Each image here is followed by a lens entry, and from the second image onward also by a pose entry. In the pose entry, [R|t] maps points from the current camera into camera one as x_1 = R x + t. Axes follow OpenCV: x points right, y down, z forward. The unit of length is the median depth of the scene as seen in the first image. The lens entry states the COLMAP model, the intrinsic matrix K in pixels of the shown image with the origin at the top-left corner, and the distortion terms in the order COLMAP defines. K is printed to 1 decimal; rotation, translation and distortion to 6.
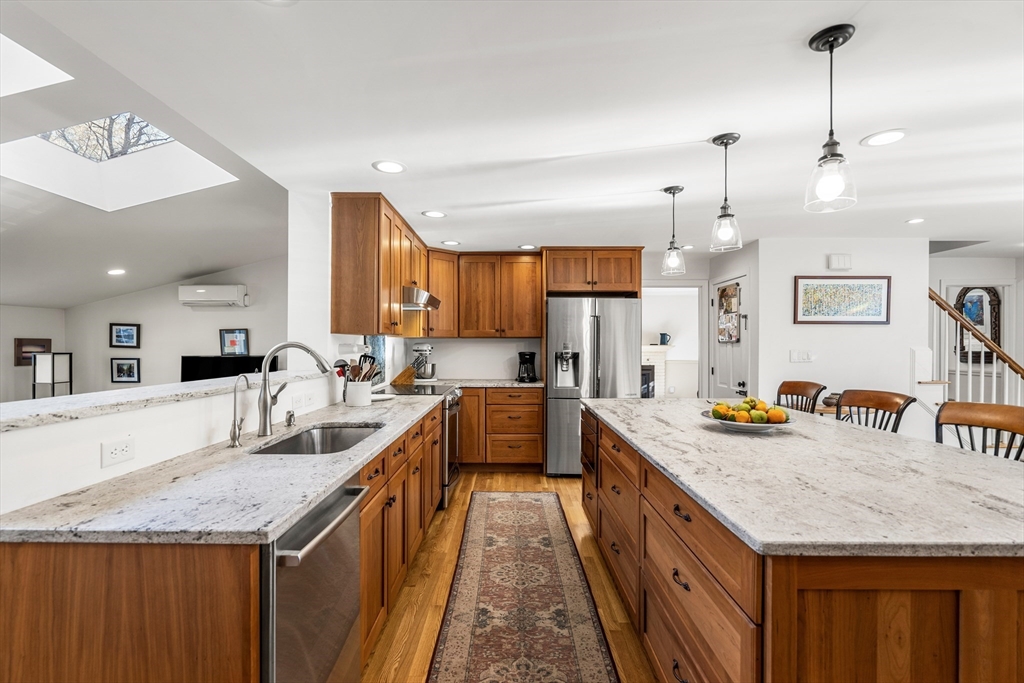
lens RADIAL K [[472.2, 0, 506.8], [0, 472.2, 335.9], [0, 0, 1]] dist [-0.000346, 0.000283]
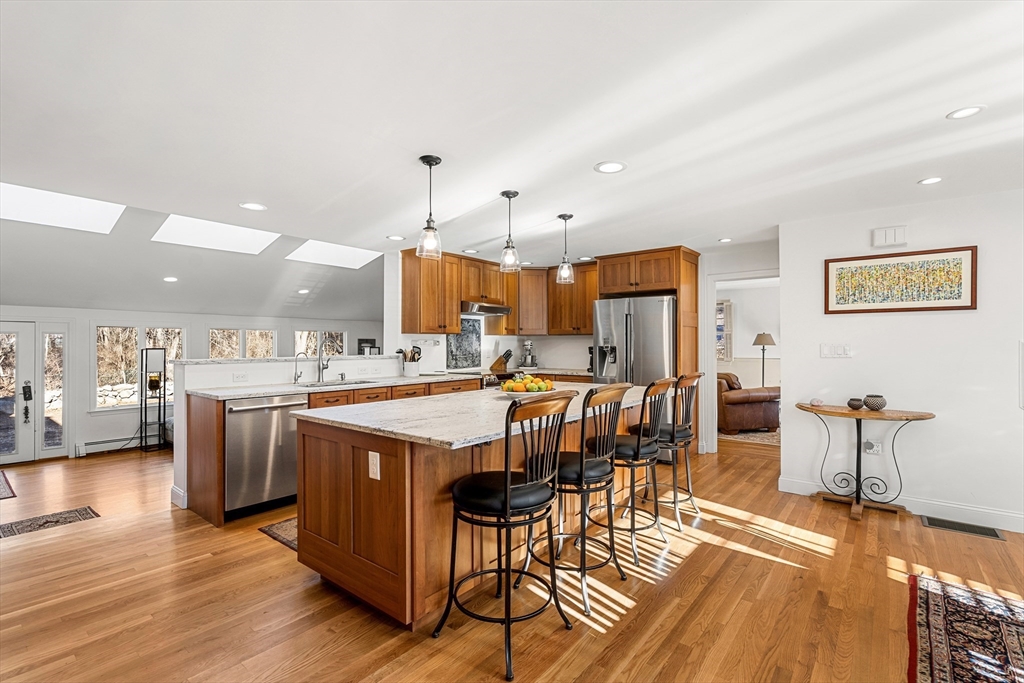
lens RADIAL K [[472.2, 0, 506.8], [0, 472.2, 335.9], [0, 0, 1]] dist [-0.000346, 0.000283]
pose [[0.775222, -0.012299, -0.631569, 0.705335], [0.012916, 0.999910, -0.003618, 0.010531], [0.631557, -0.005352, 0.775311, -0.056922]]
